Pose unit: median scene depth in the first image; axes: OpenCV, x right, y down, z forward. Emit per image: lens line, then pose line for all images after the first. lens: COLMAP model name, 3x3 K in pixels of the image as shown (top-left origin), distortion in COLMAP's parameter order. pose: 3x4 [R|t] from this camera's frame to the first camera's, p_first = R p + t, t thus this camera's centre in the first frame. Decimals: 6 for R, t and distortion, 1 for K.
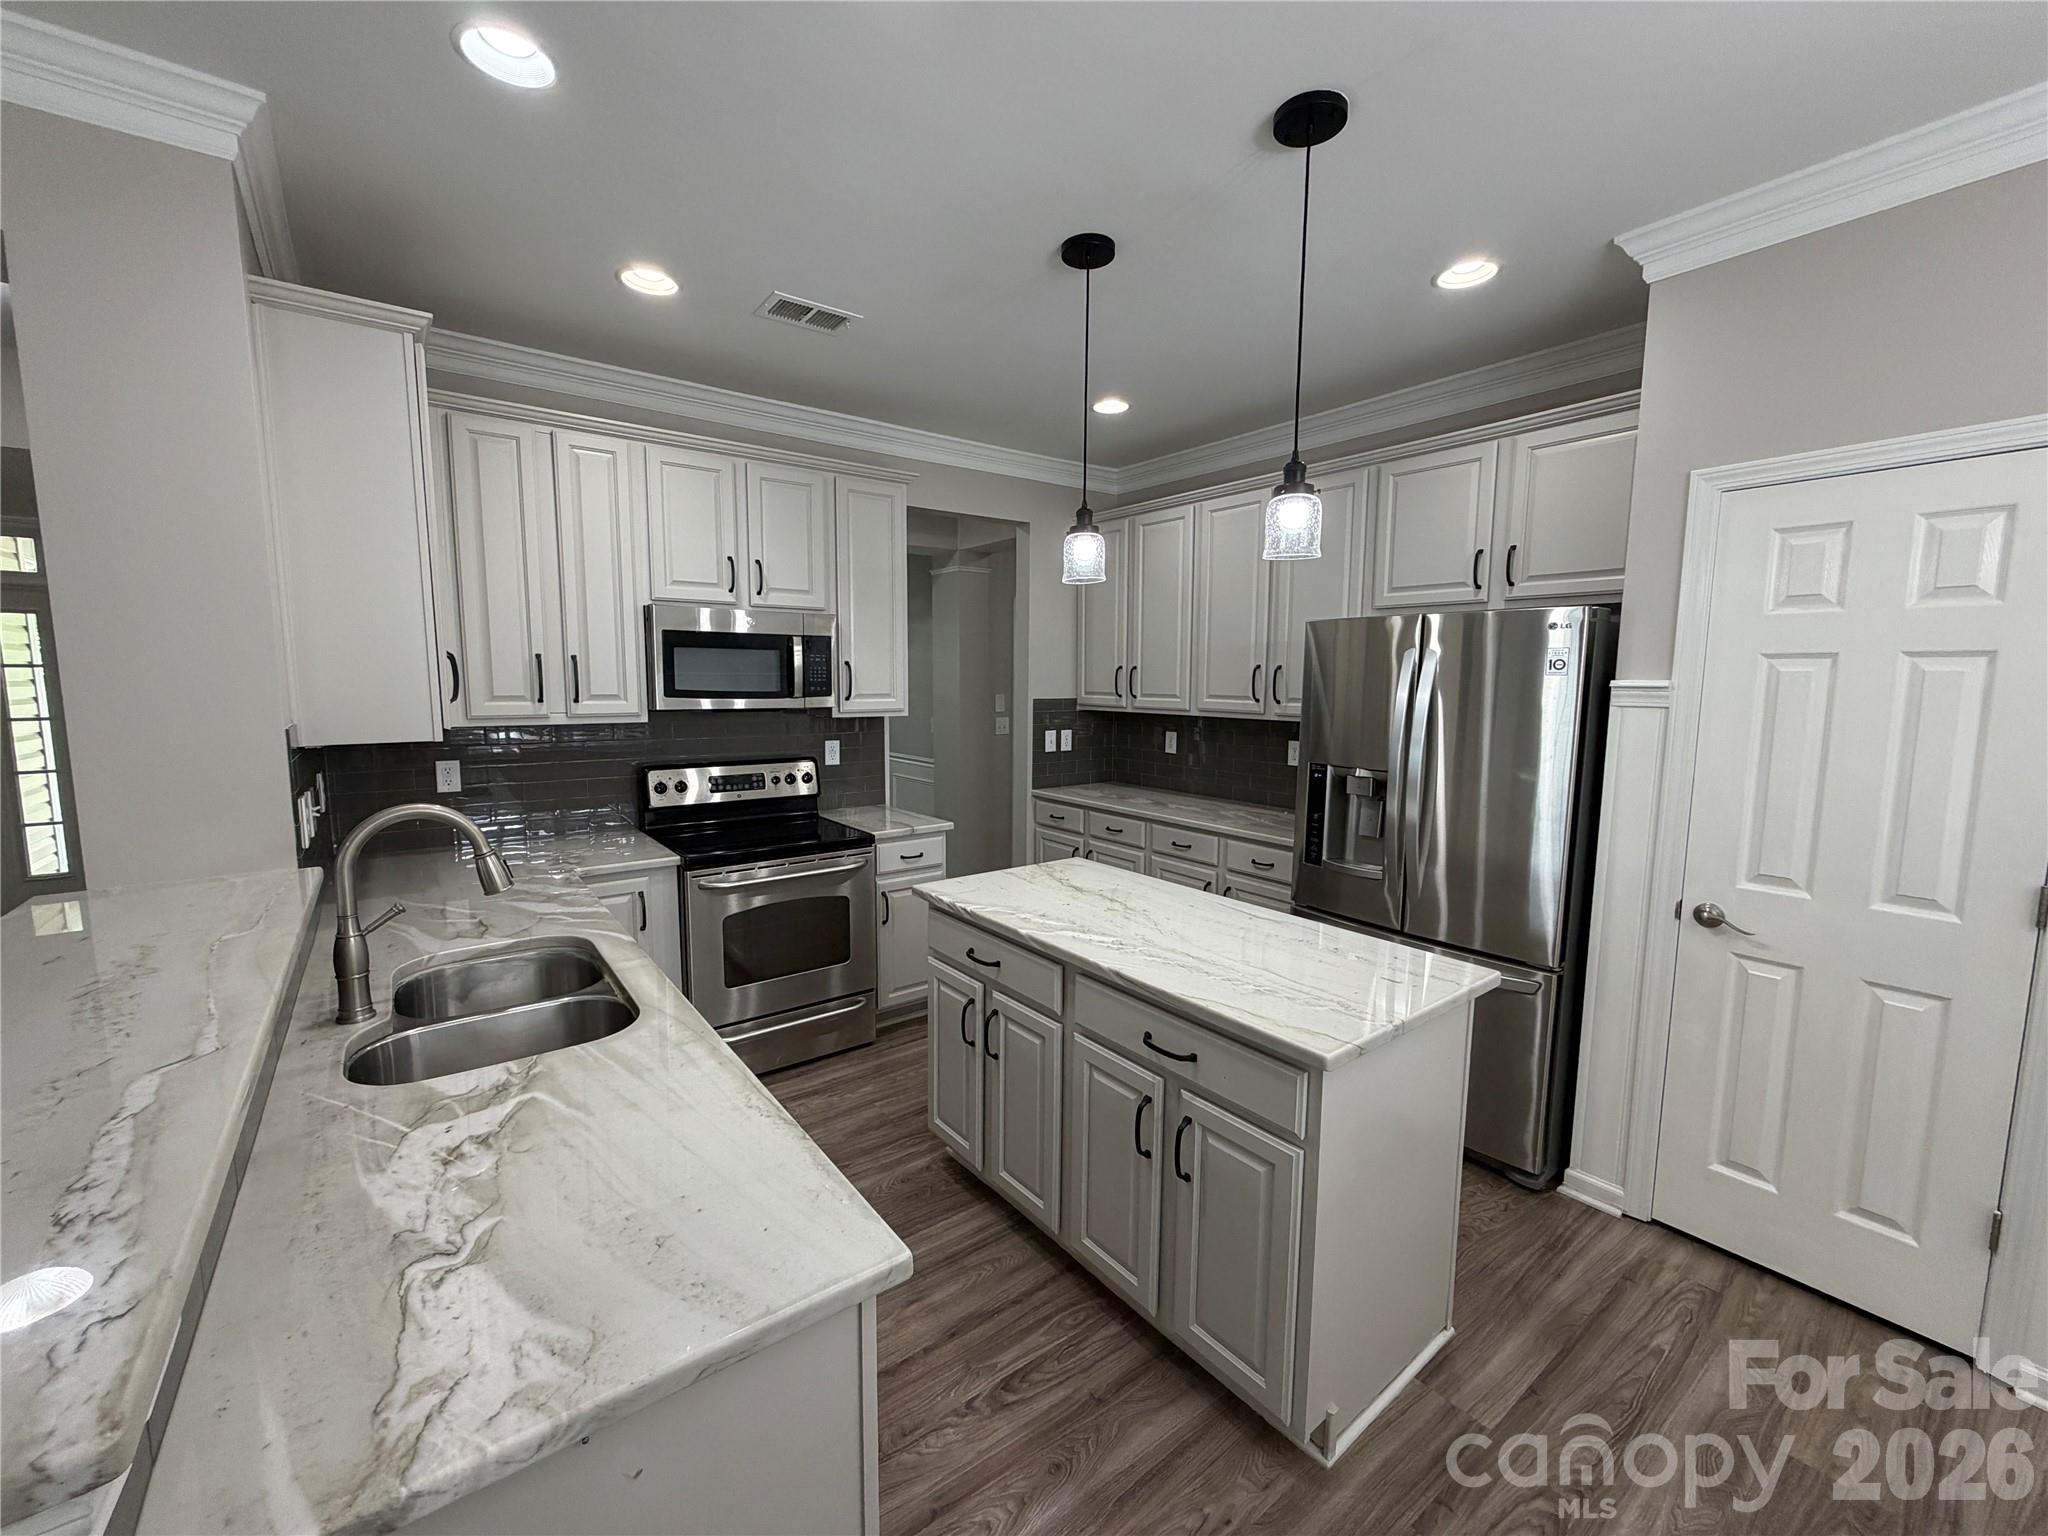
lens RADIAL K [[817.6, 0, 1018.8], [0, 817.6, 767.0], [0, 0, 1]] dist [-0.000070, -0.000020]
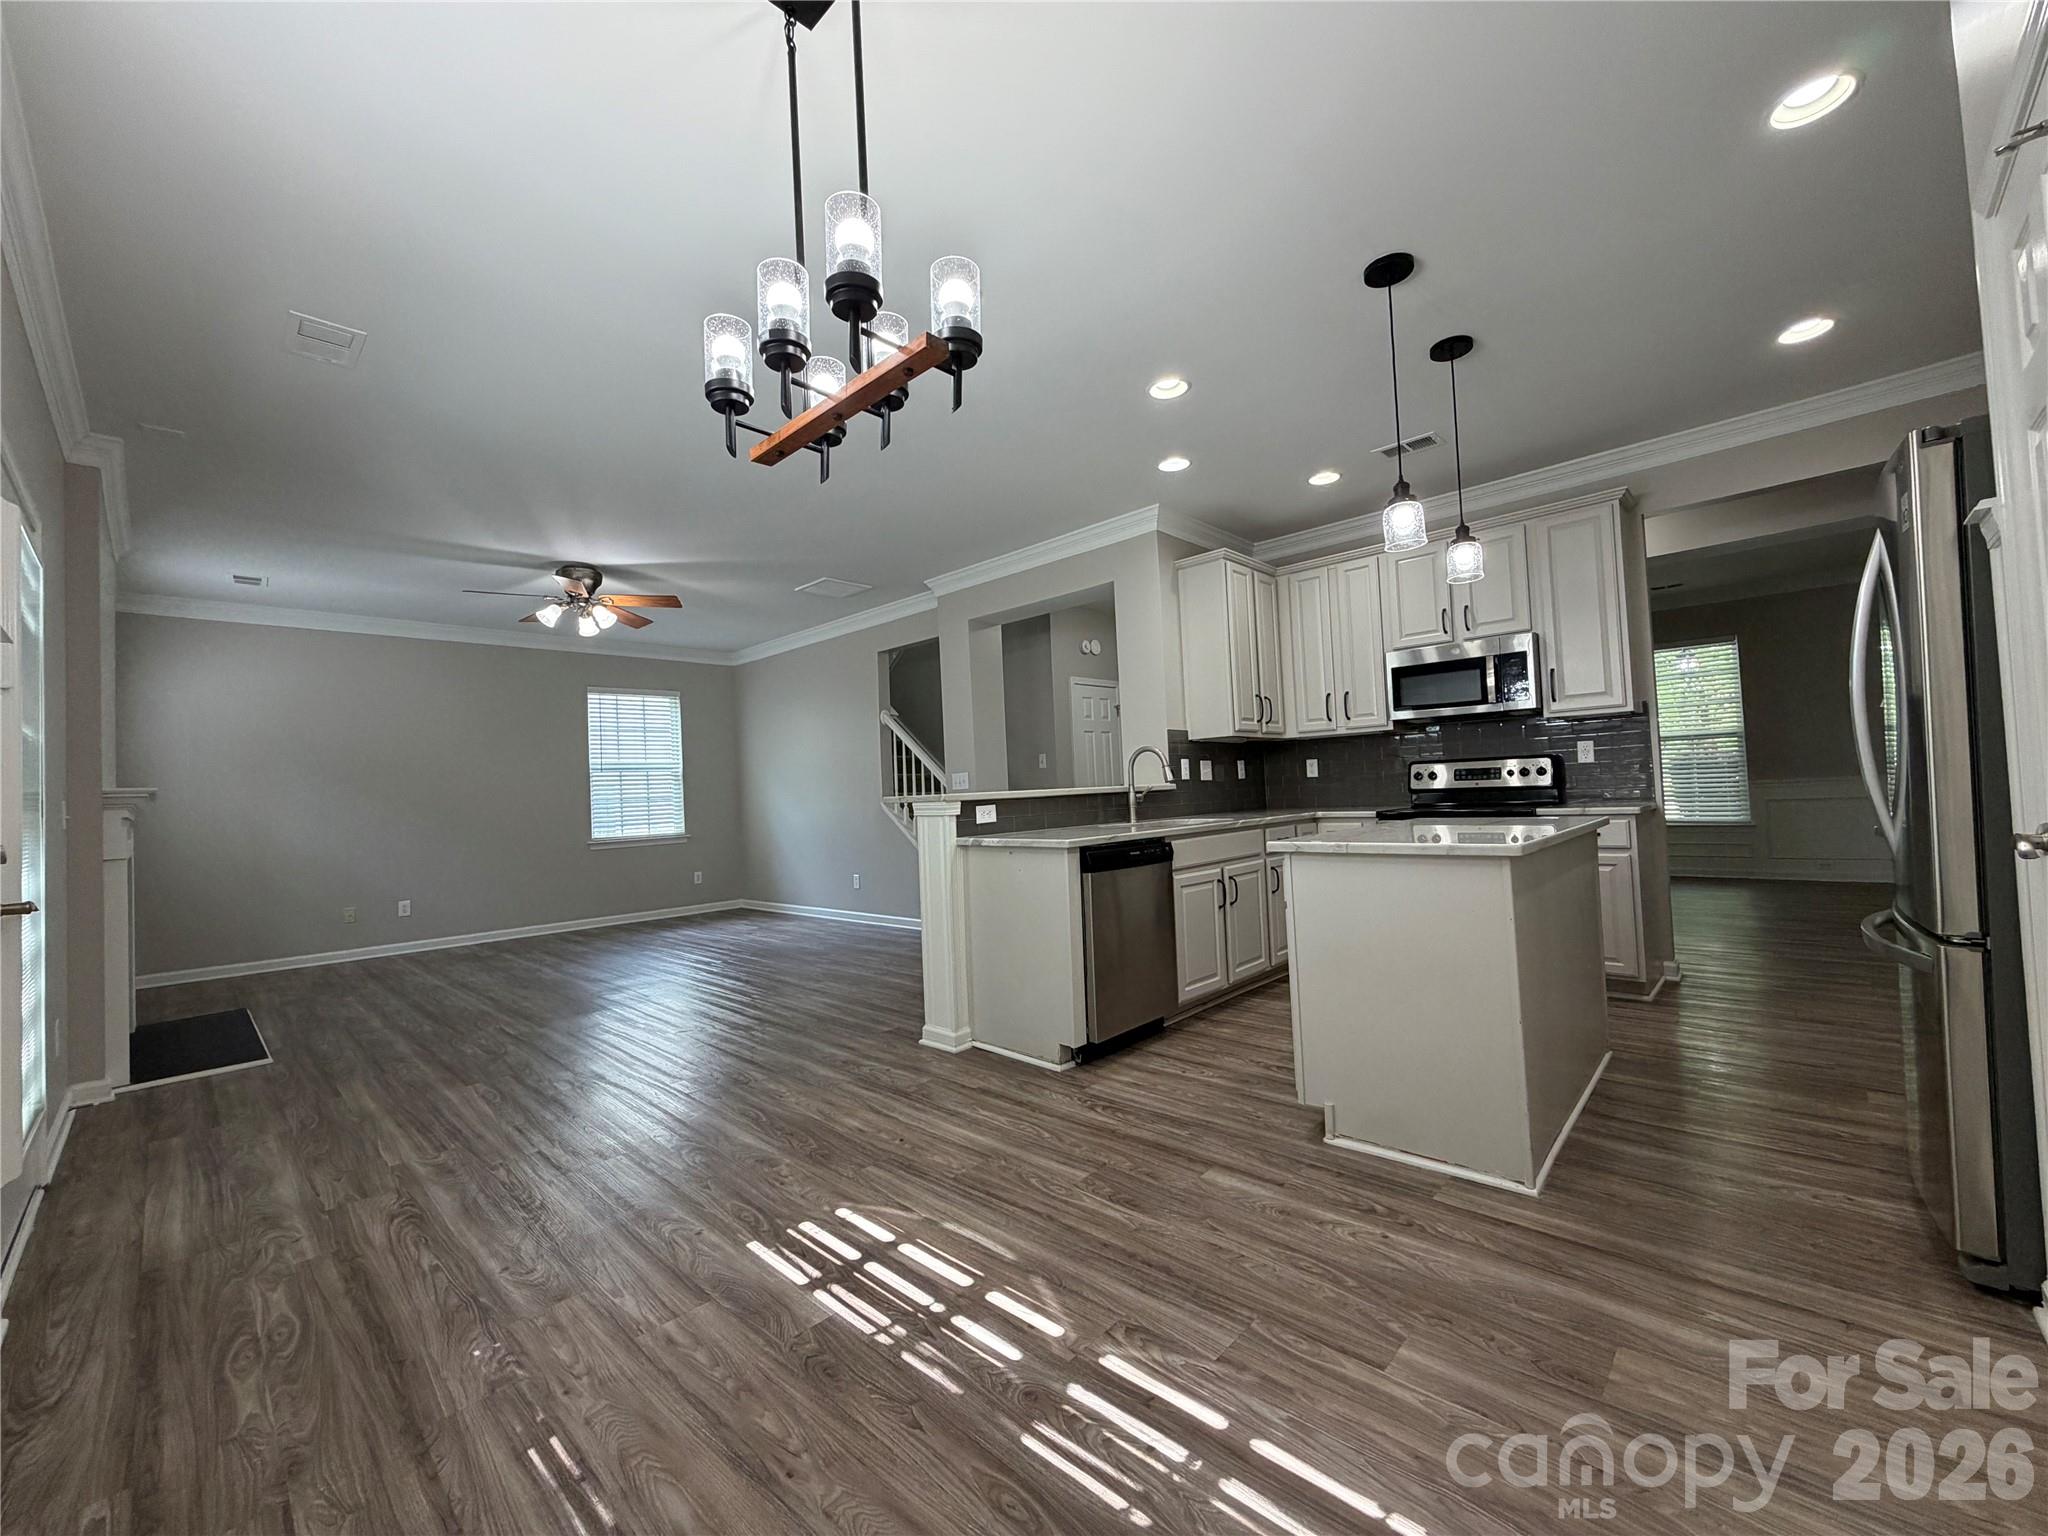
lens RADIAL K [[817.6, 0, 1018.8], [0, 817.6, 767.0], [0, 0, 1]] dist [-0.000070, -0.000020]
pose [[0.162278, -0.045624, -0.985690, 0.973423], [-0.067873, 0.996048, -0.057278, 0.156083], [0.984408, 0.076196, 0.158541, 0.079852]]
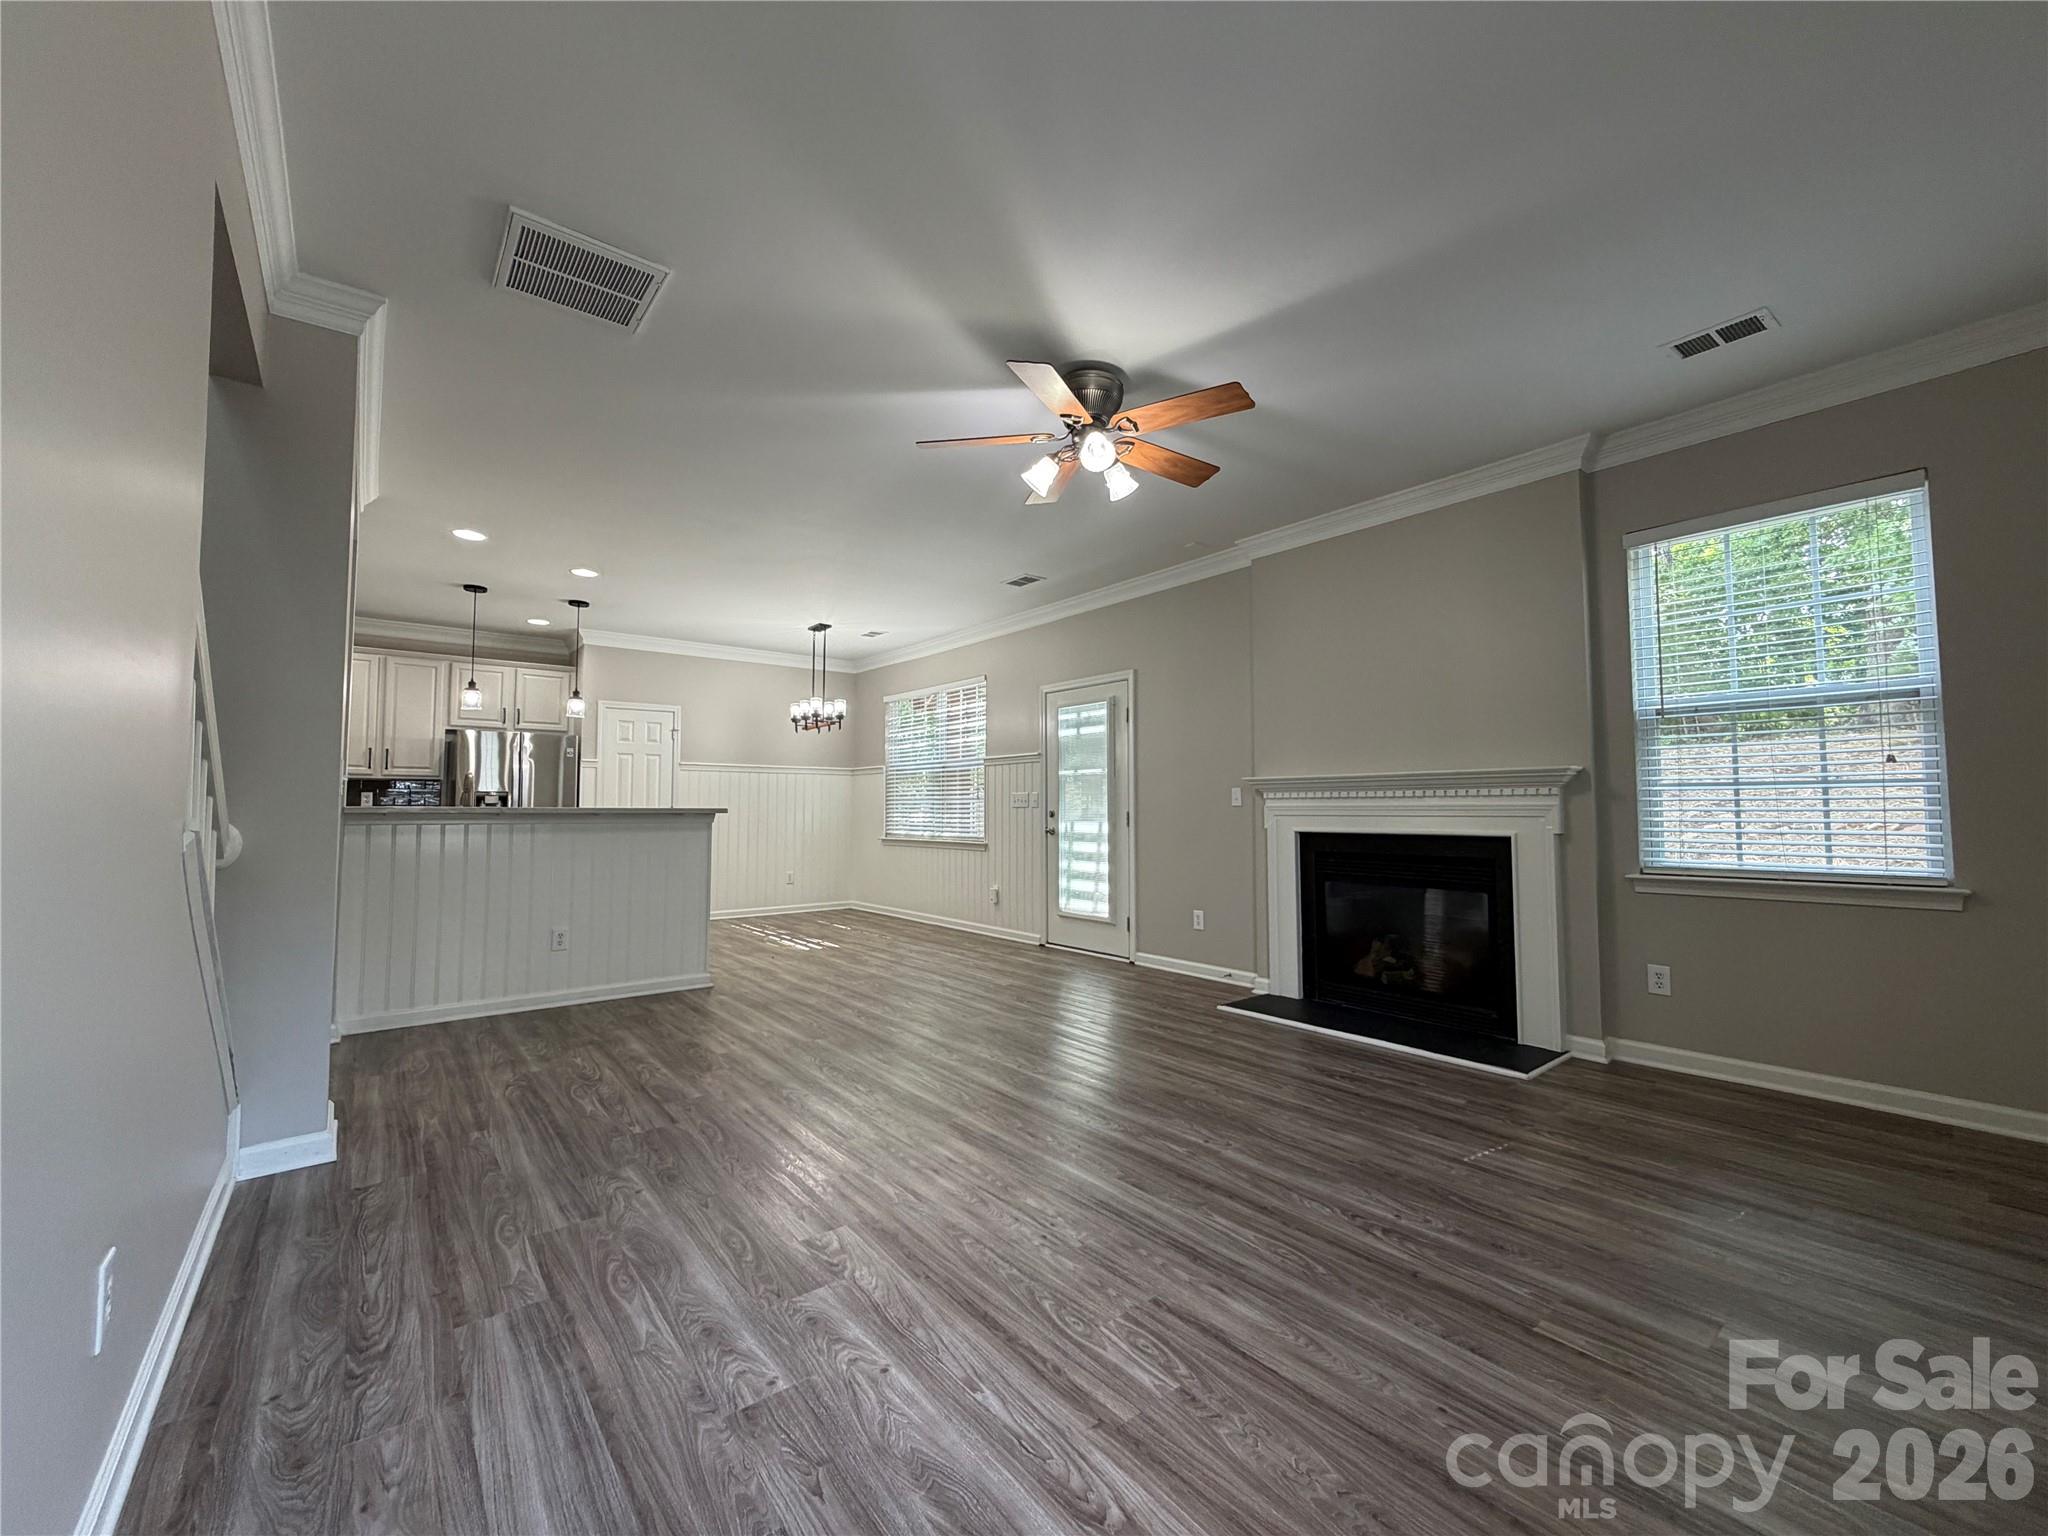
lens RADIAL K [[817.6, 0, 1018.8], [0, 817.6, 767.0], [0, 0, 1]] dist [-0.000070, -0.000020]
pose [[-0.034720, 0.047291, 0.998278, -1.946145], [0.113456, 0.992609, -0.043077, 0.197994], [-0.992936, 0.111765, -0.039829, -0.444440]]
